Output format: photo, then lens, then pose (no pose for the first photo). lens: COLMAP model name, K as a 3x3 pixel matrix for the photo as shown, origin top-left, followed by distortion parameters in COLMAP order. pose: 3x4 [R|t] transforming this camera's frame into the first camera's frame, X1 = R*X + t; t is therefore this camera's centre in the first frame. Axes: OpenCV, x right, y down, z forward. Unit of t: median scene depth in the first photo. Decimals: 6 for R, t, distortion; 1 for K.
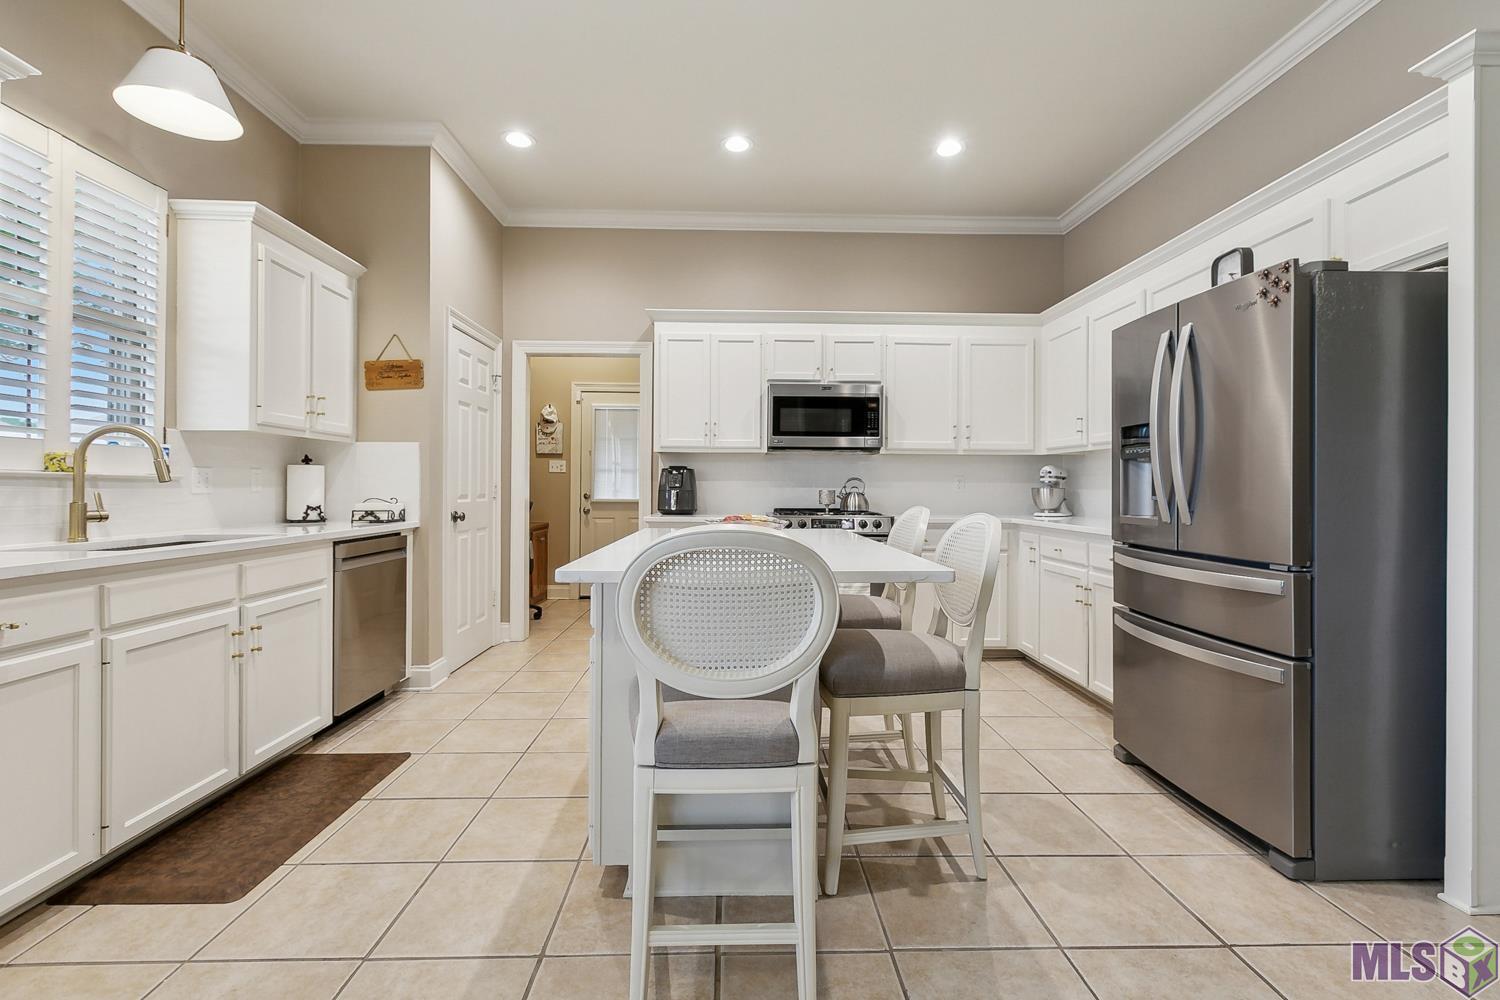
lens RADIAL K [[672.6, 0, 745.6], [0, 672.6, 484.2], [0, 0, 1]] dist [0.001904, -0.000421]
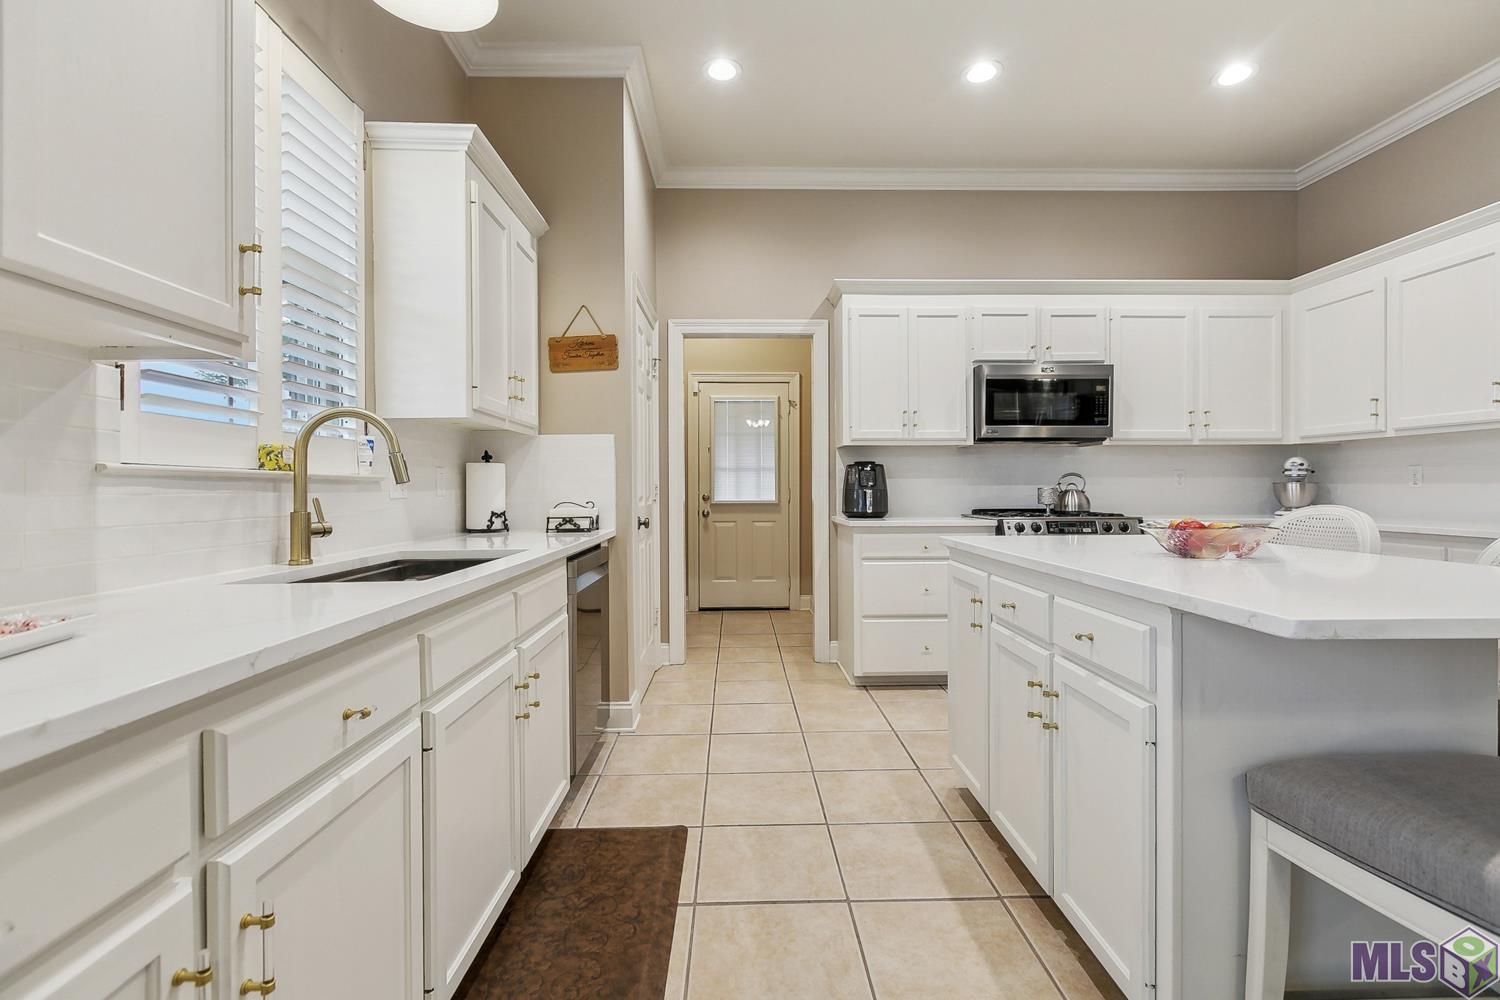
lens RADIAL K [[672.6, 0, 747.3], [0, 672.6, 491.2], [0, 0, 1]] dist [0.001904, -0.000421]
pose [[0.999929, -0.009668, -0.006965, -0.288502], [0.009738, 0.999903, 0.010001, 0.001197], [0.006867, -0.010068, 0.999926, 0.152483]]
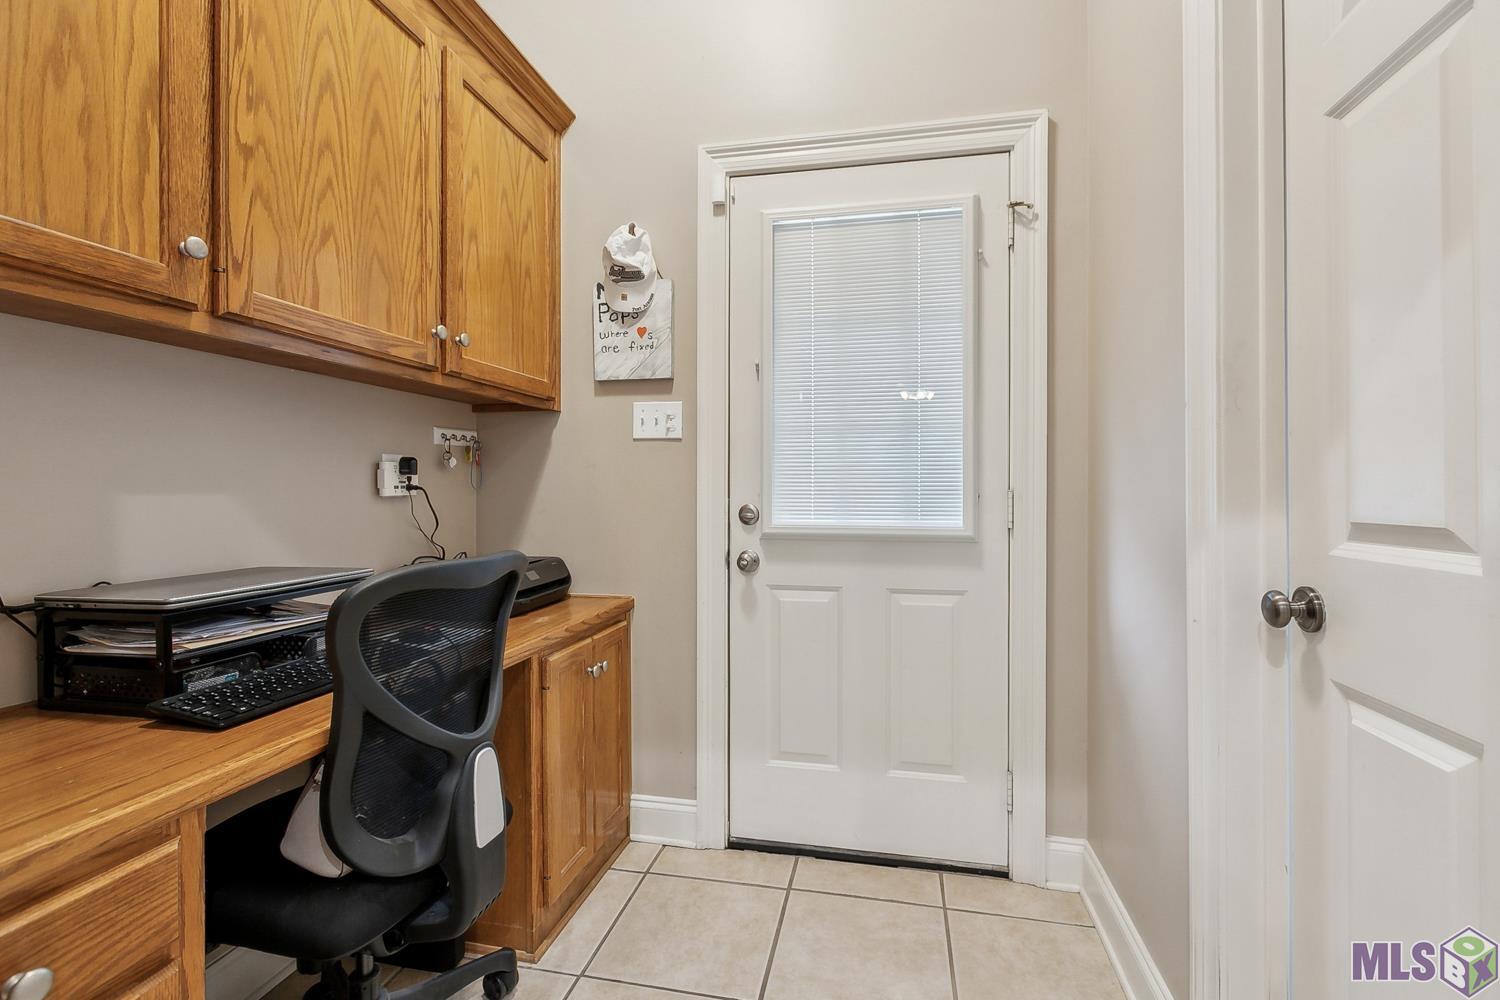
lens RADIAL K [[672.6, 0, 754.6], [0, 672.6, 495.0], [0, 0, 1]] dist [0.001904, -0.000421]
pose [[0.972942, -0.006381, -0.230962, -0.270328], [0.007151, 0.999971, 0.002493, 0.013497], [0.230940, -0.004077, 0.972960, 1.168494]]
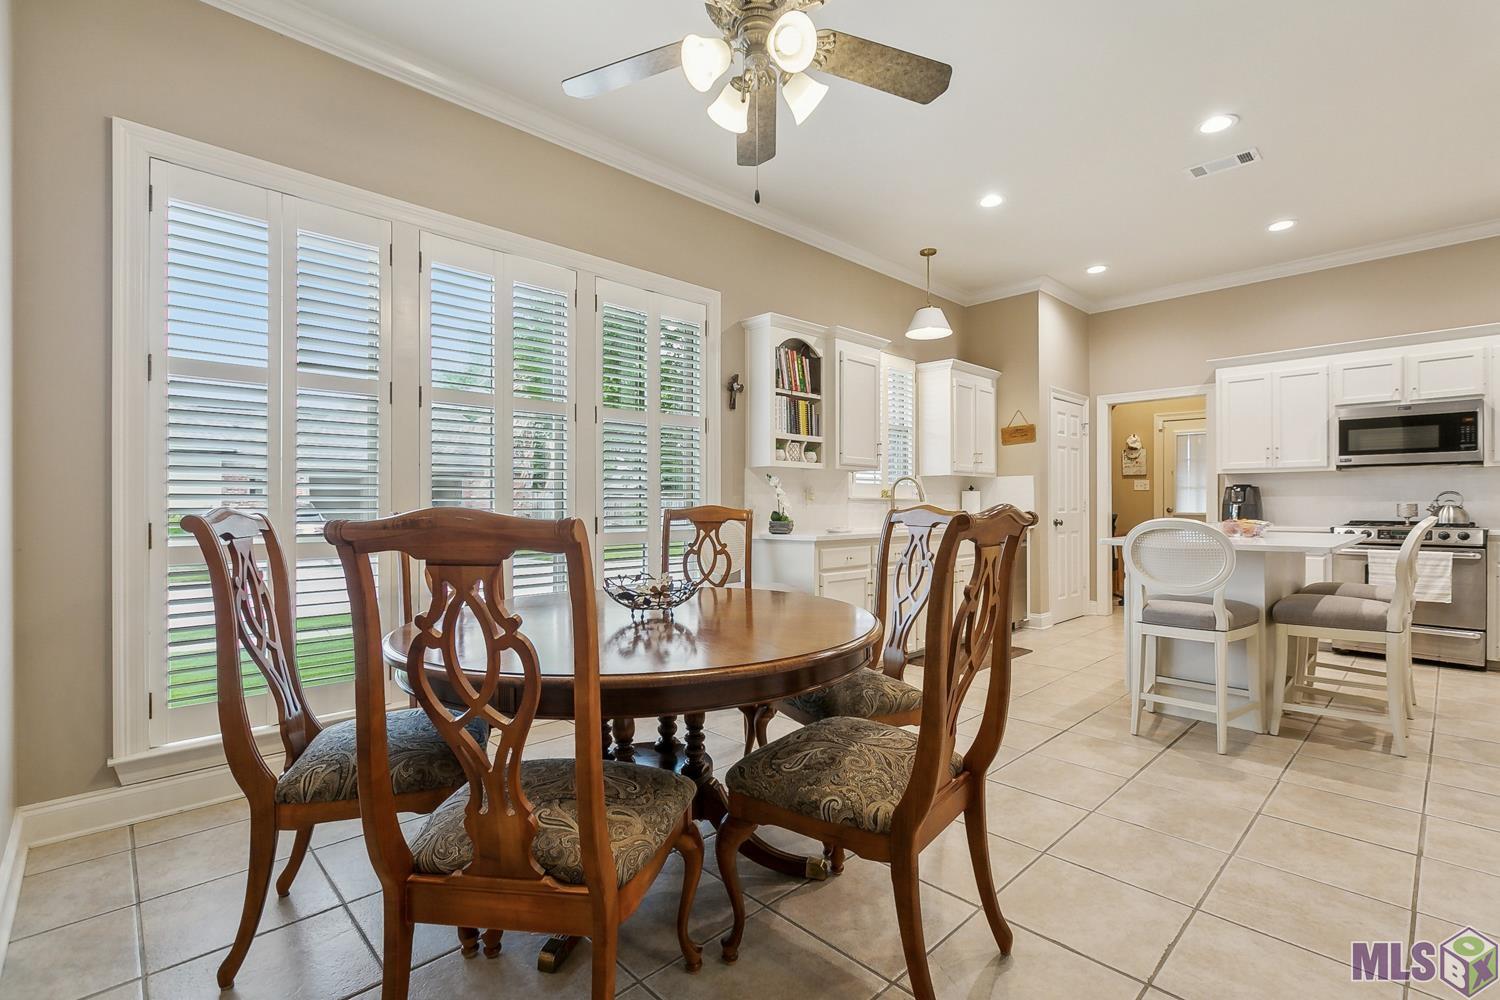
lens RADIAL K [[672.6, 0, 760.4], [0, 672.6, 504.0], [0, 0, 1]] dist [0.001904, -0.000421]
pose [[0.680105, -0.005521, -0.733094, 0.231228], [0.009753, 0.999951, 0.001518, -0.002341], [0.733050, -0.008182, 0.680126, -0.530682]]
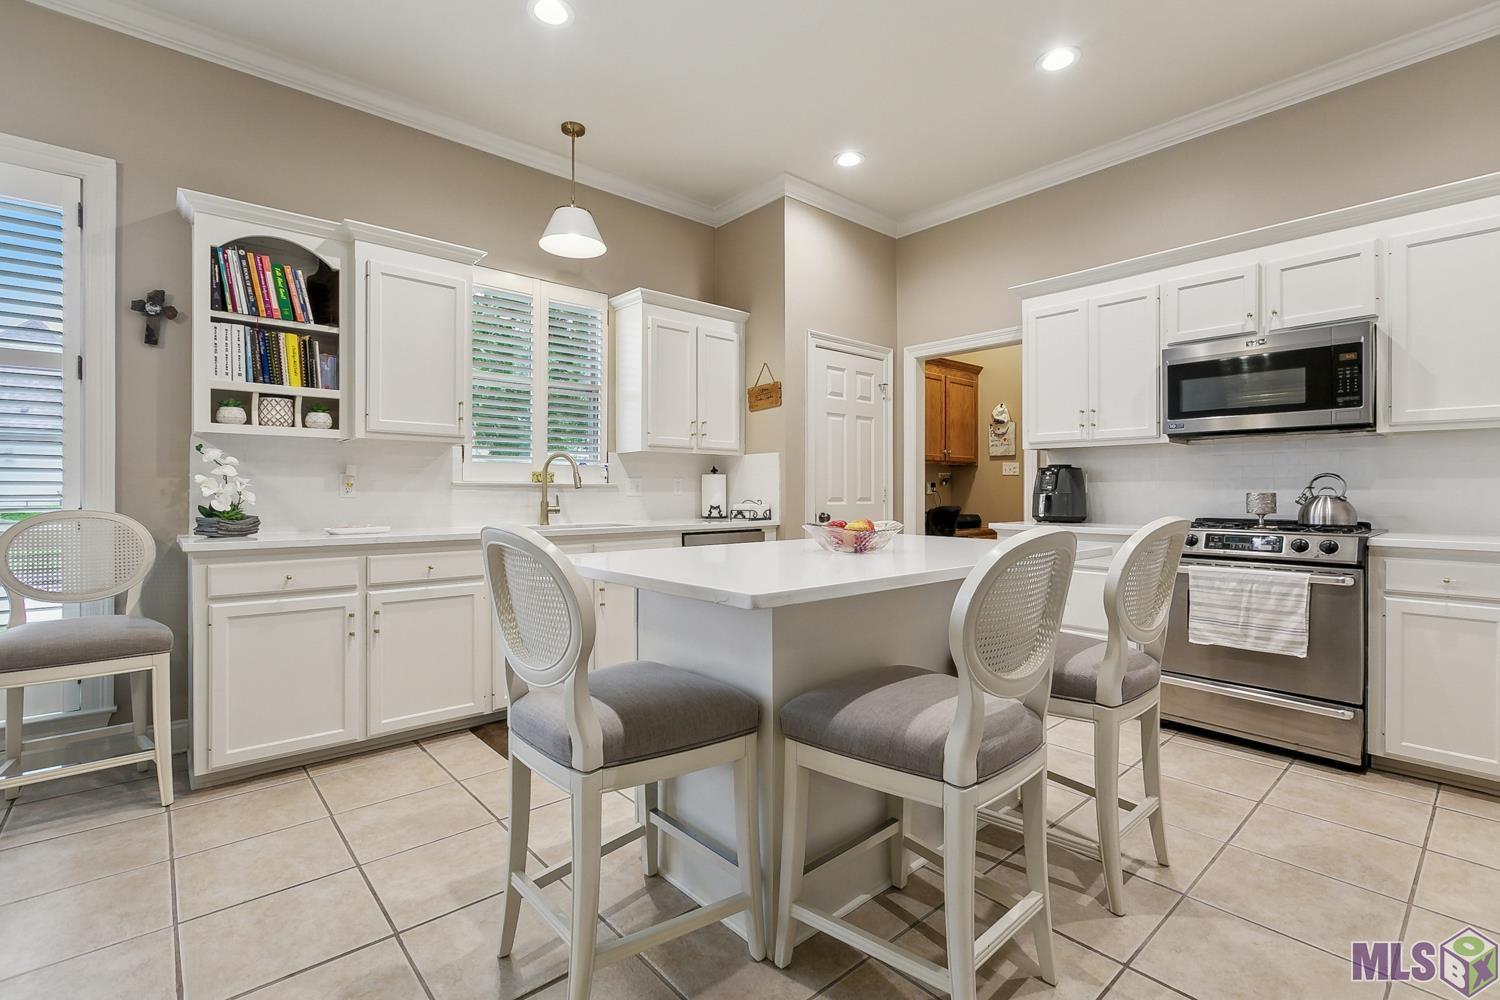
lens RADIAL K [[672.6, 0, 755.0], [0, 672.6, 490.7], [0, 0, 1]] dist [0.001904, -0.000421]
pose [[0.645255, -0.005458, -0.763947, 0.346947], [0.007539, 0.999971, -0.000777, 0.003922], [0.763930, -0.005258, 0.645278, 0.196799]]
